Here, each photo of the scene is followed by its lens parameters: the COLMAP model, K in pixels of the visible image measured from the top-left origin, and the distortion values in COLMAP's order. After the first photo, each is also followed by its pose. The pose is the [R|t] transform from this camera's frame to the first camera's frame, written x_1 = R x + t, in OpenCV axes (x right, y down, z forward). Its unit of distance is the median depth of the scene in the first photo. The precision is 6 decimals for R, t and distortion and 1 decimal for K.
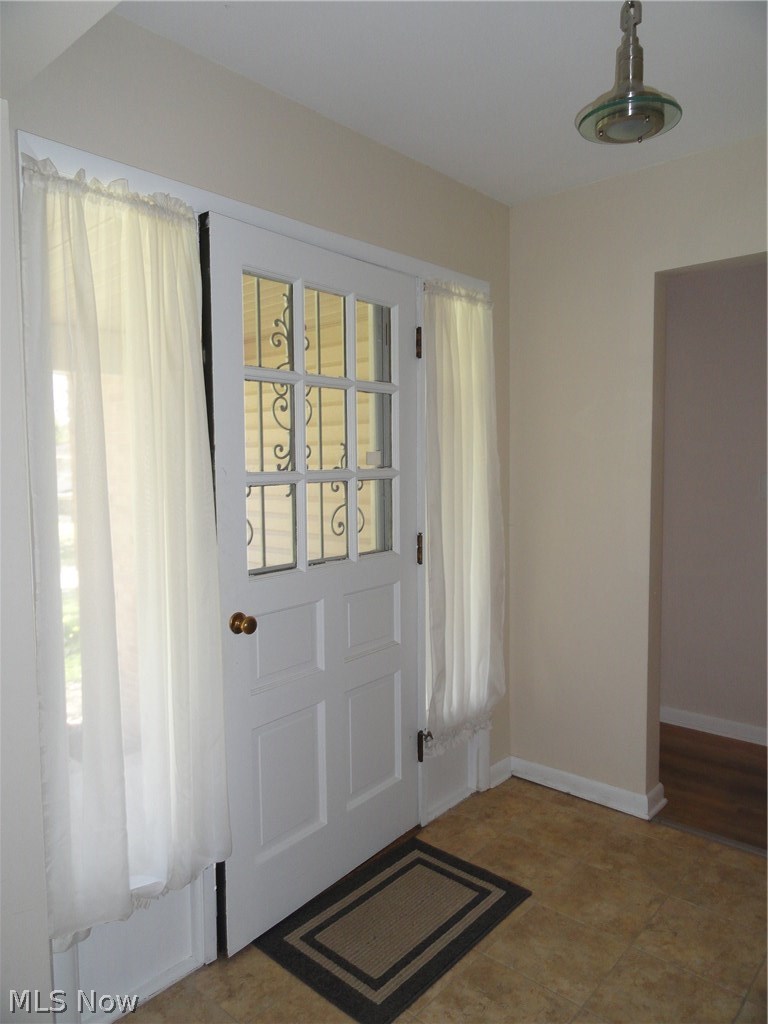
lens RADIAL K [[712.6, 0, 382.9], [0, 712.6, 510.1], [0, 0, 1]] dist [0.002041, -0.001140]
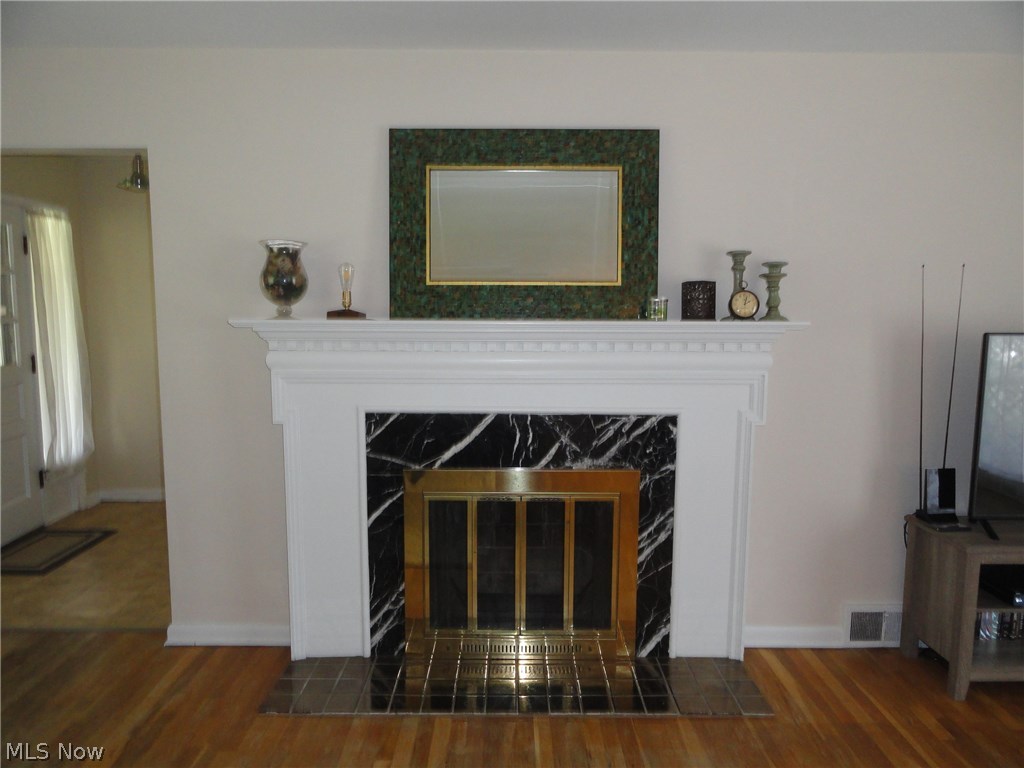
lens RADIAL K [[712.6, 0, 510.1], [0, 712.6, 386.1], [0, 0, 1]] dist [0.002041, -0.001140]
pose [[0.749646, -0.059397, 0.659168, -0.216028], [0.039228, 0.998201, 0.045335, 0.073354], [-0.660676, -0.008127, 0.750628, -1.015899]]
